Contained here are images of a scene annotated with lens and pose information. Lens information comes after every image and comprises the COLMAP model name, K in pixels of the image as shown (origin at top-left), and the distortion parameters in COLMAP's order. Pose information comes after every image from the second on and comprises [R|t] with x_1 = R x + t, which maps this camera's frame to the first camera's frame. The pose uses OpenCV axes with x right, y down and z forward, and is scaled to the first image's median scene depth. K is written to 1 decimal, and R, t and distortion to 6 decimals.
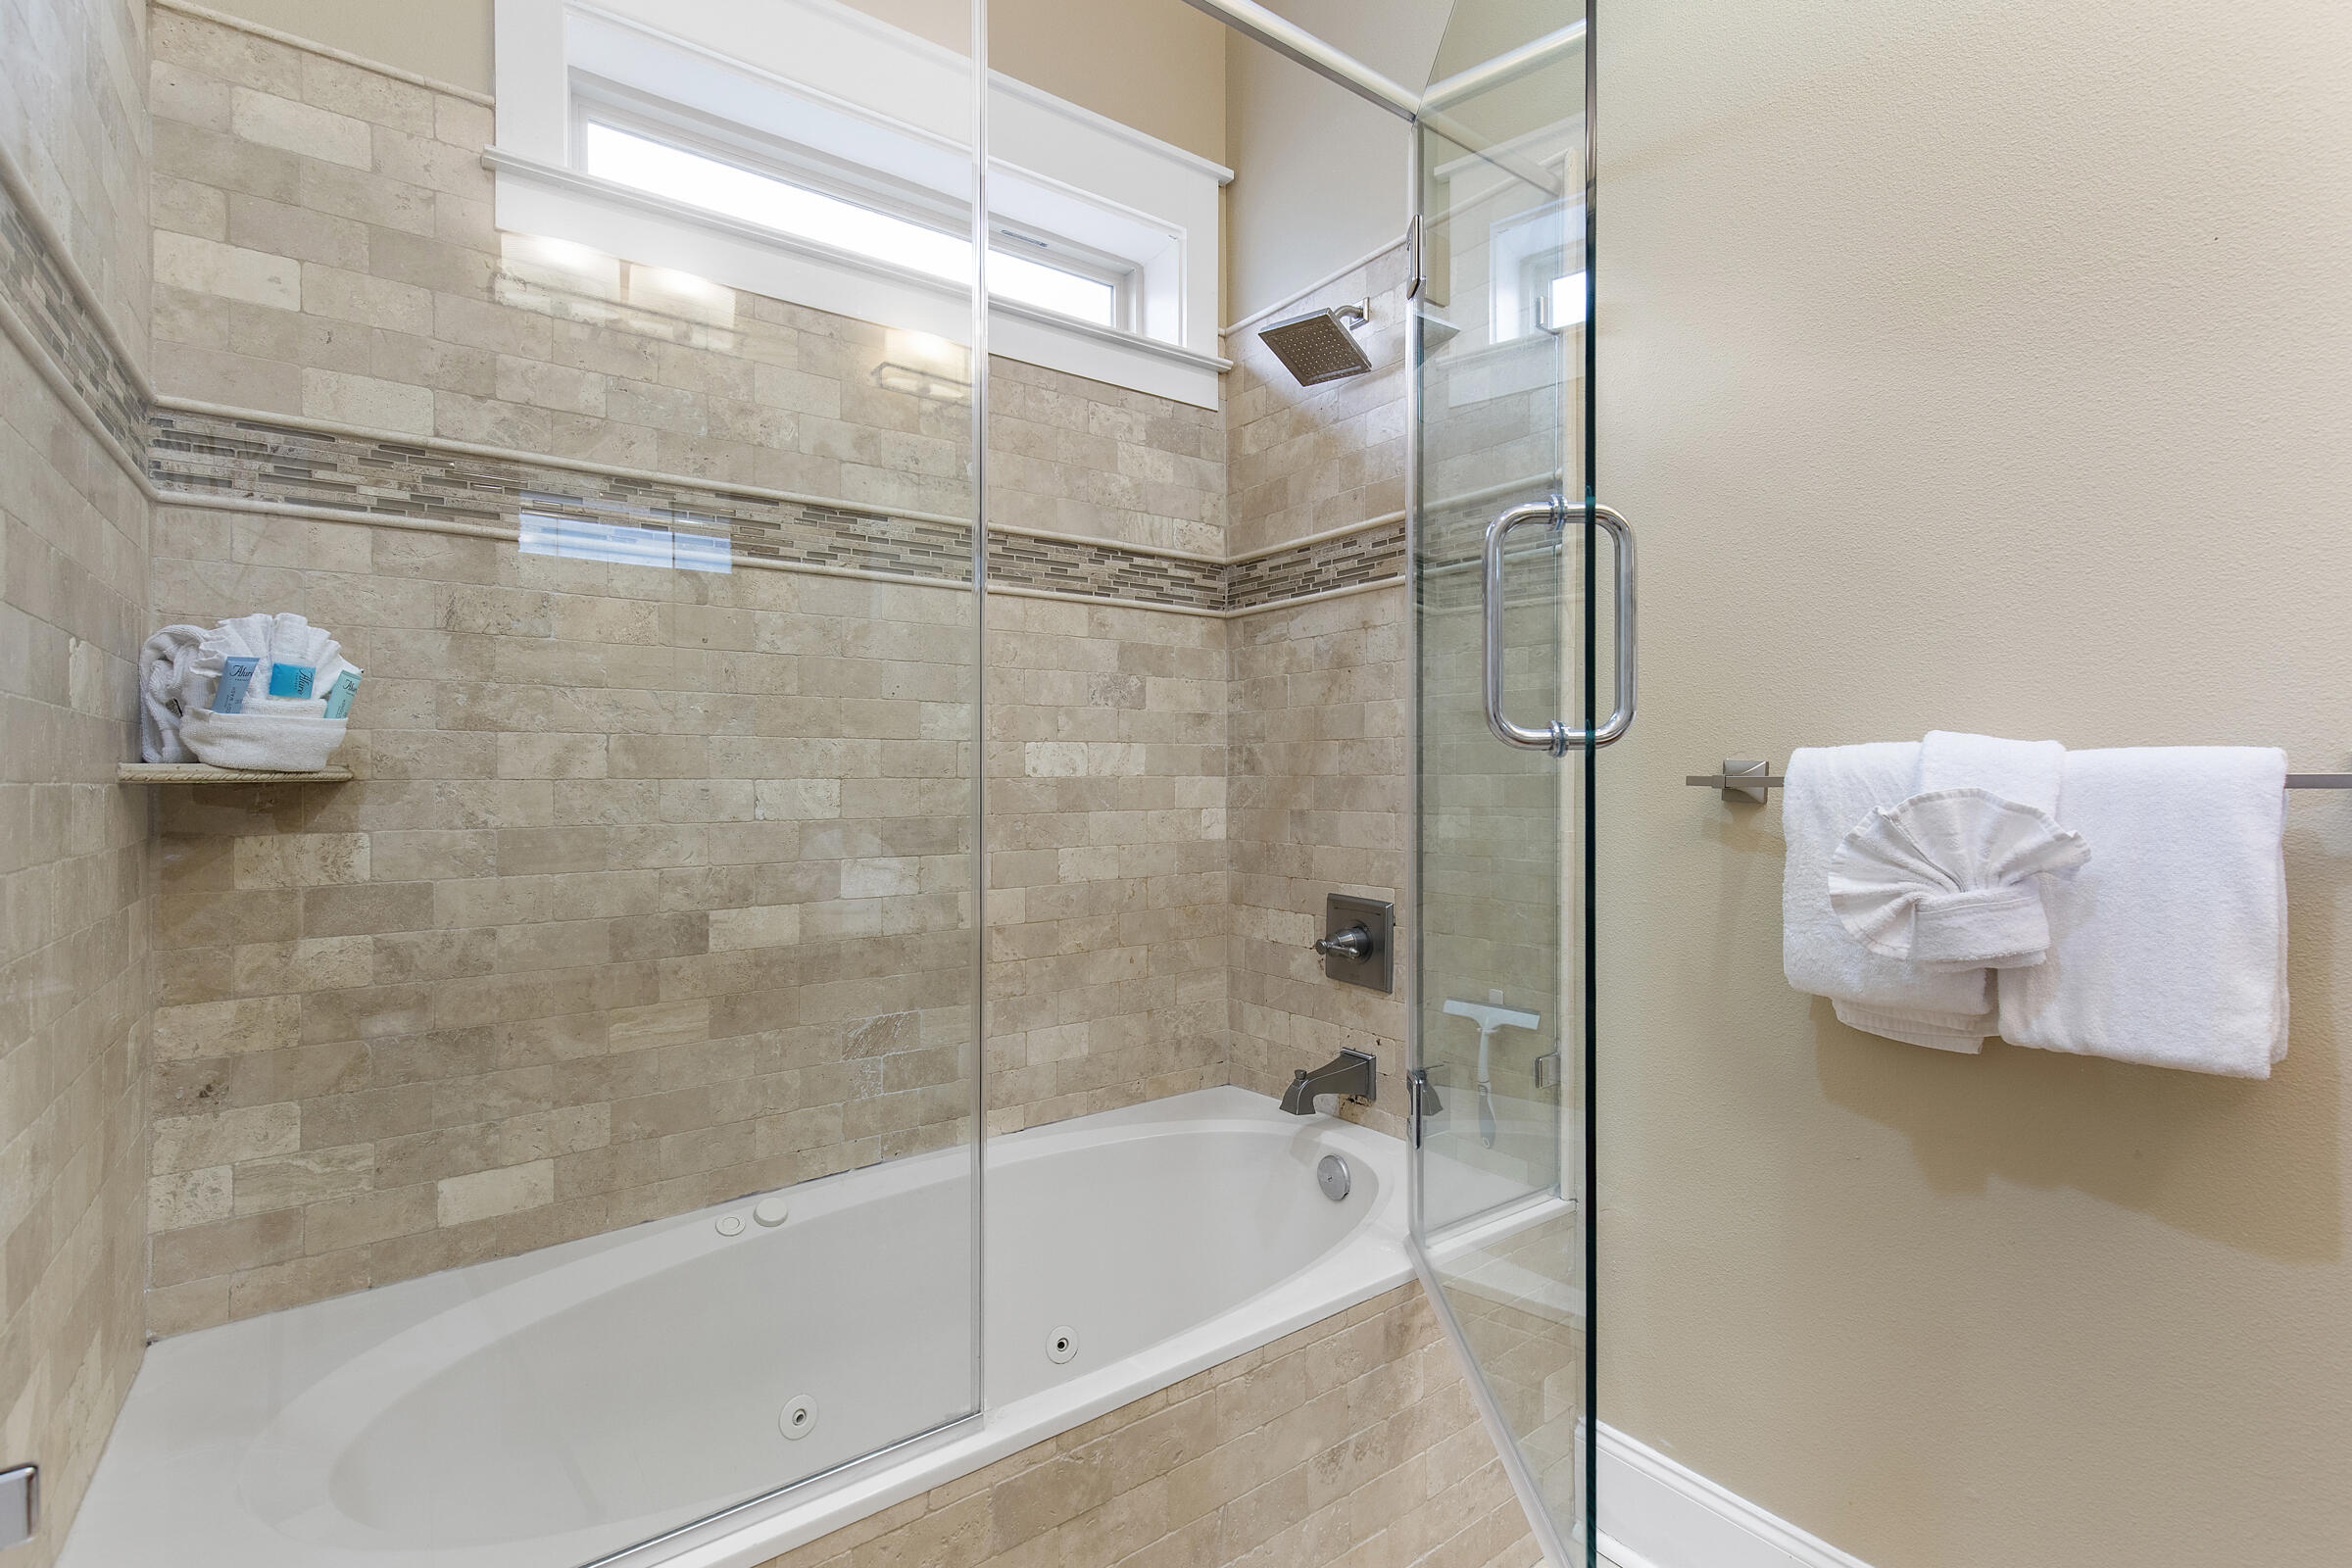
lens RADIAL K [[1064.4, 0, 1177.8], [0, 1064.4, 772.9], [0, 0, 1]] dist [0.011921, -0.000228]
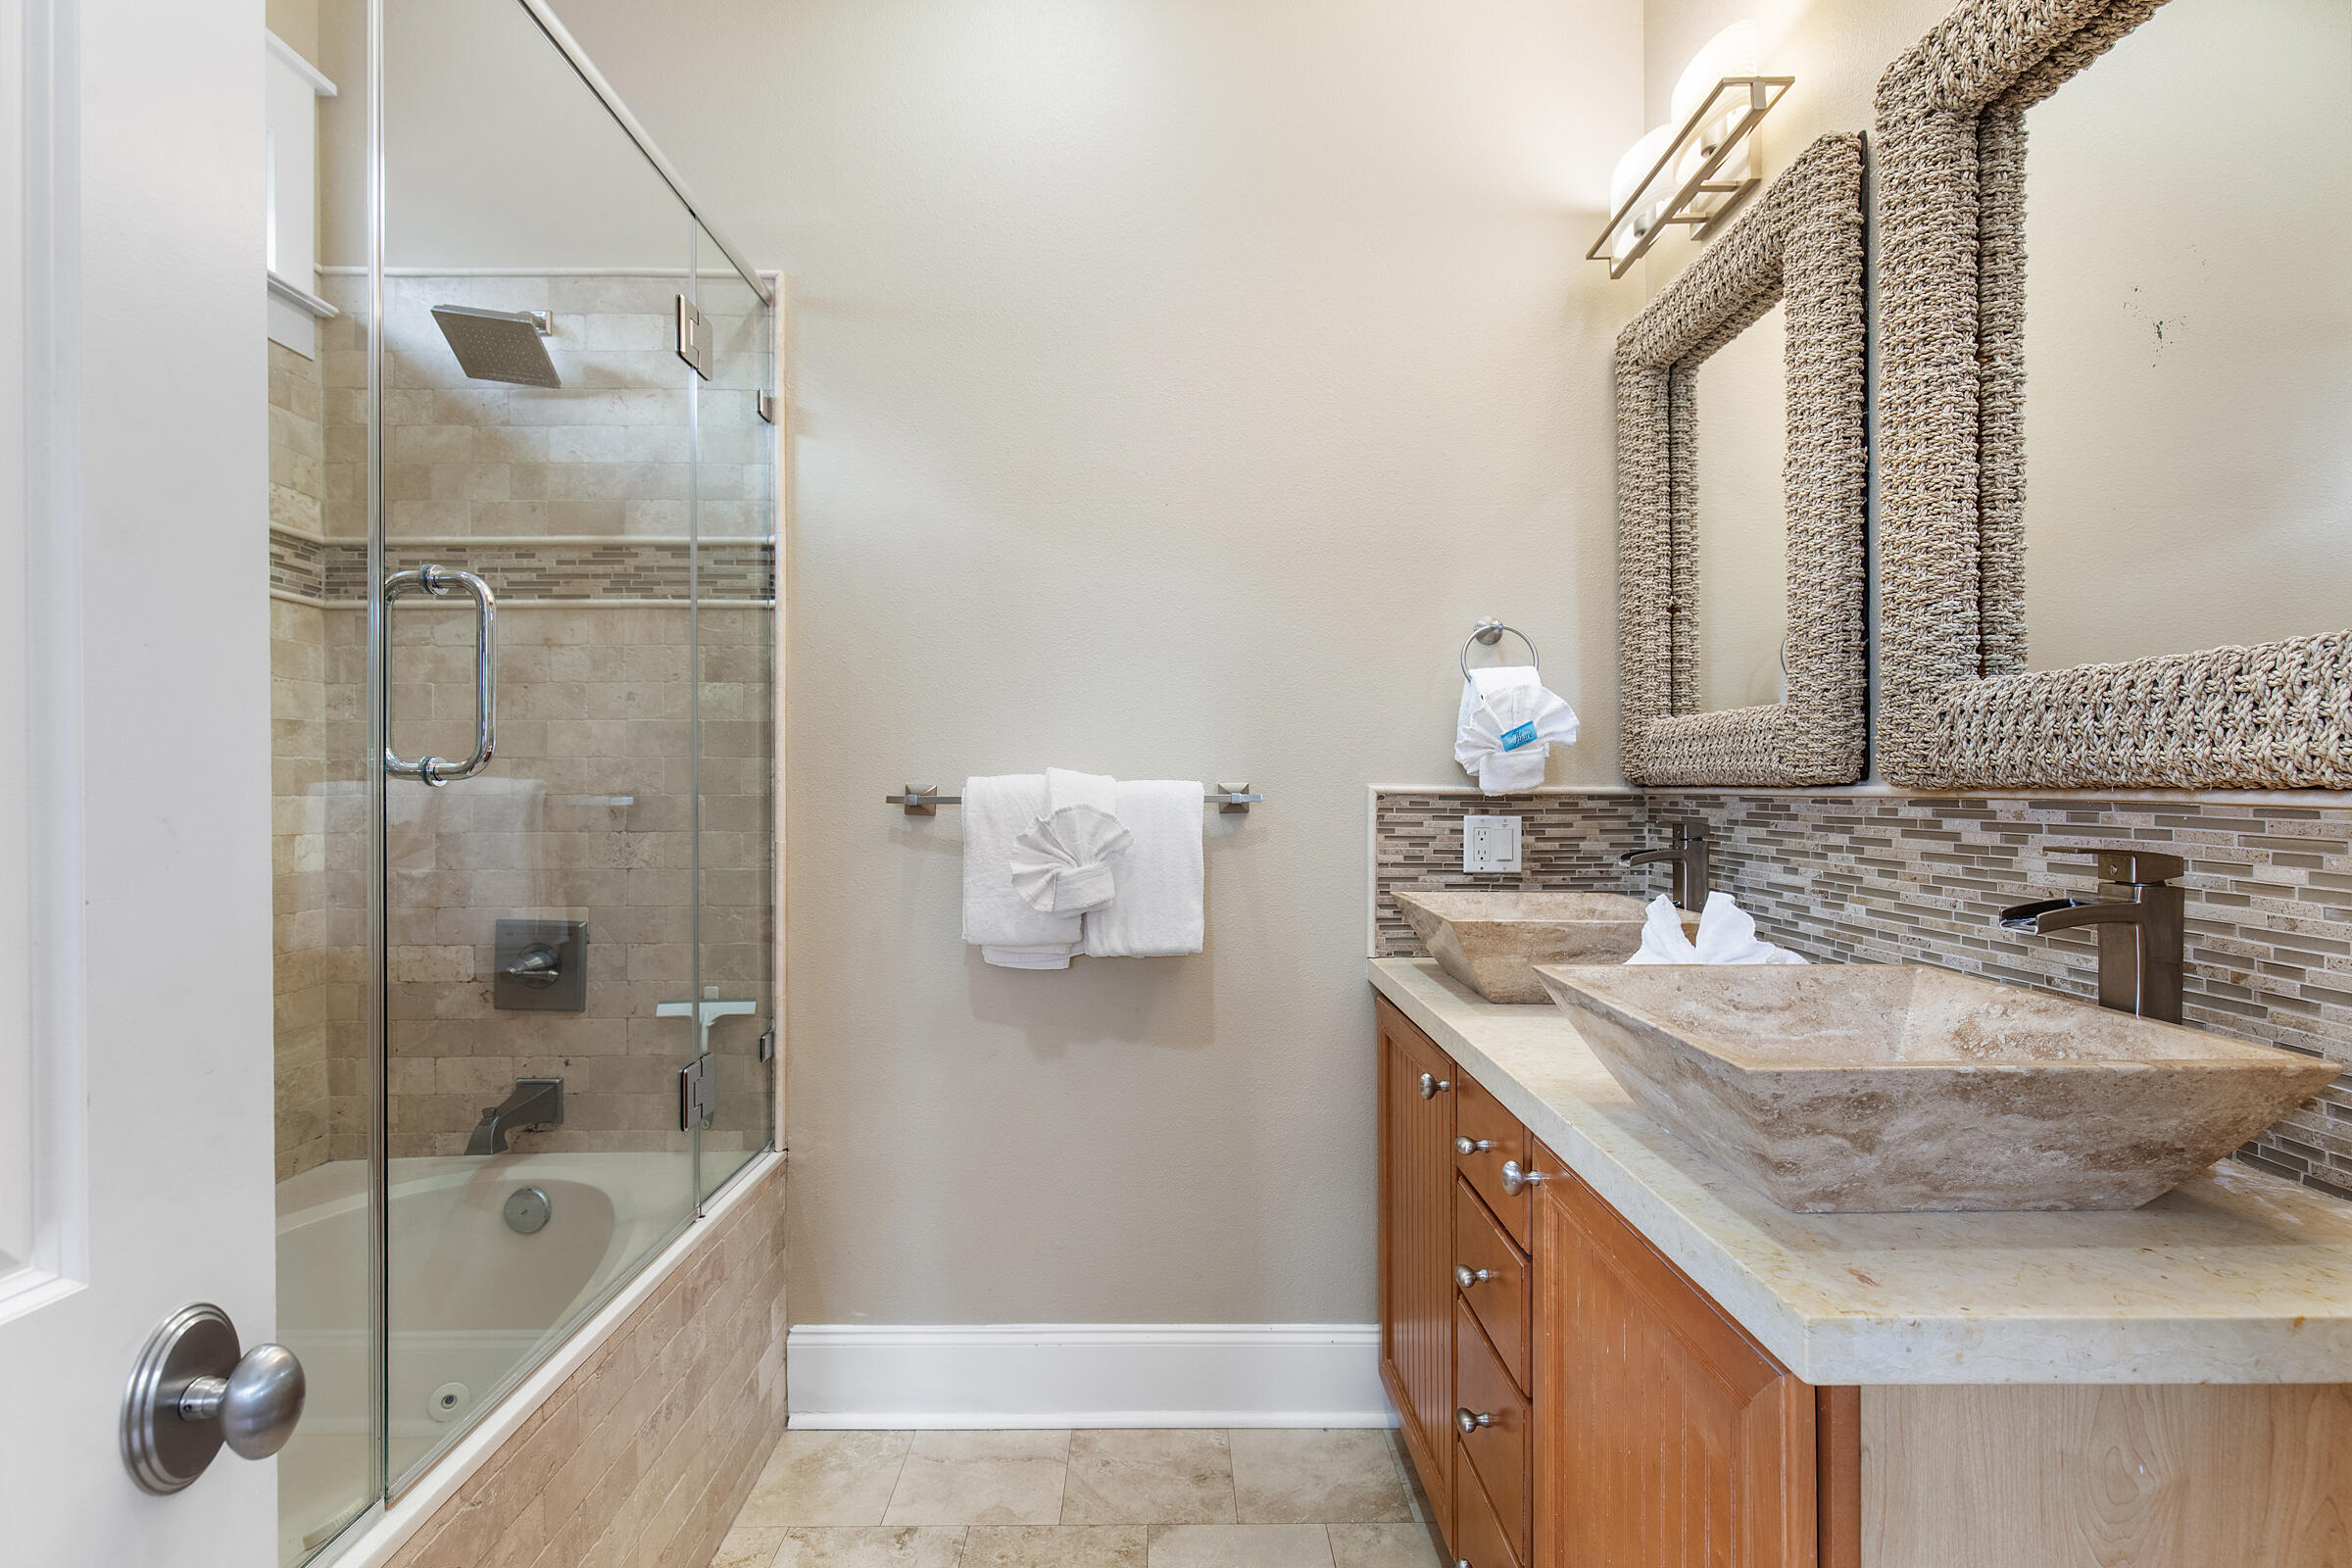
lens RADIAL K [[1087.7, 0, 1171.6], [0, 1087.7, 765.5], [0, 0, 1]] dist [0.002300, -0.000056]
pose [[0.584193, 0.017263, 0.811431, -0.312200], [-0.002926, 0.999812, -0.019165, -0.007448], [-0.811609, 0.008822, 0.584134, -0.055897]]
